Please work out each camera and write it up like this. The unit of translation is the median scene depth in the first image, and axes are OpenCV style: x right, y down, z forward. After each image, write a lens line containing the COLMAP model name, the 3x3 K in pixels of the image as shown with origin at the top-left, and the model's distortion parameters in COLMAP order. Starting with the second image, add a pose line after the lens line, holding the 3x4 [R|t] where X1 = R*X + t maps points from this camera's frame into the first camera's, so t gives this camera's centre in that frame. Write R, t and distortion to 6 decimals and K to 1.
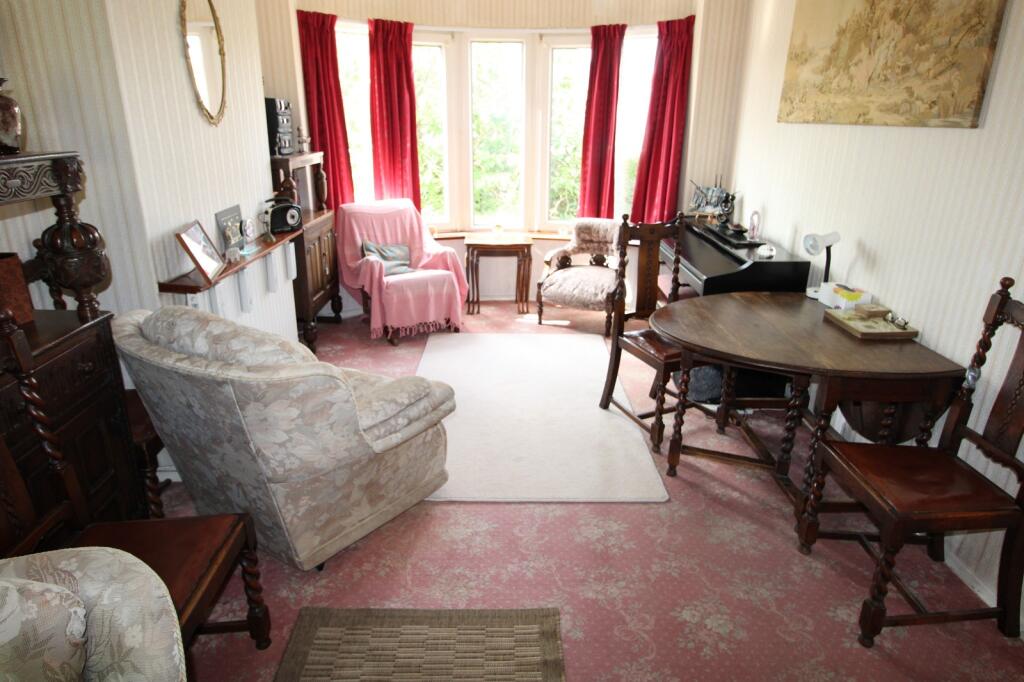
lens RADIAL K [[621.6, 0, 511.8], [0, 621.6, 340.9], [0, 0, 1]] dist [-0.005255, 0.001031]
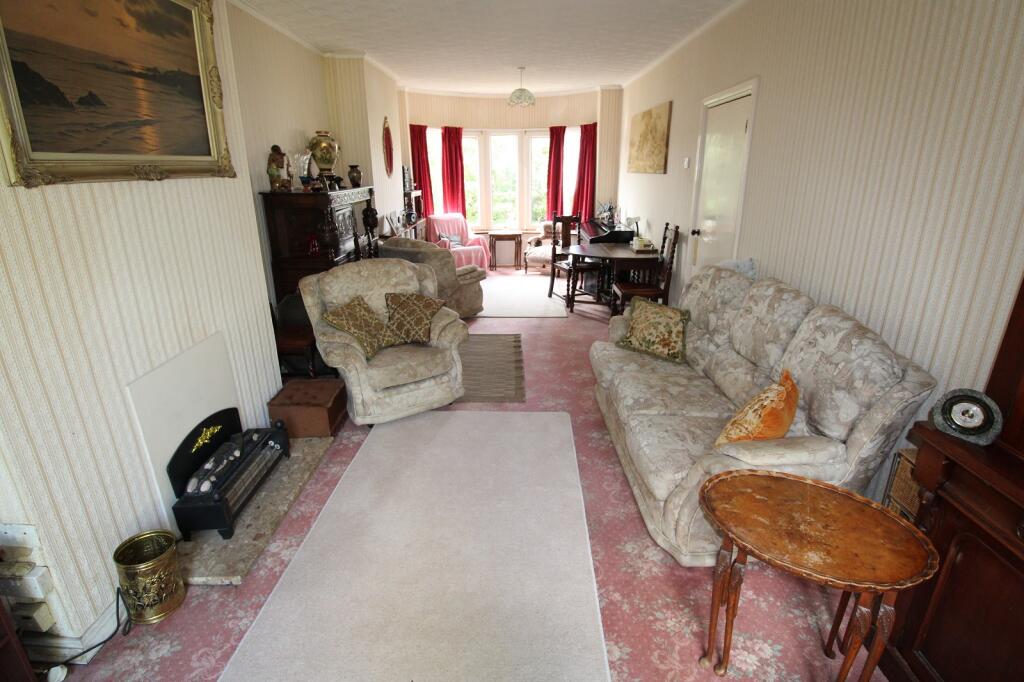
lens RADIAL K [[497.2, 0, 512.5], [0, 497.2, 335.7], [0, 0, 1]] dist [0.002256, 0.000033]
pose [[0.999610, -0.009927, -0.026091, 0.042252], [0.009309, 0.999676, -0.023688, 0.218104], [0.026318, 0.023436, 0.999379, -0.627152]]
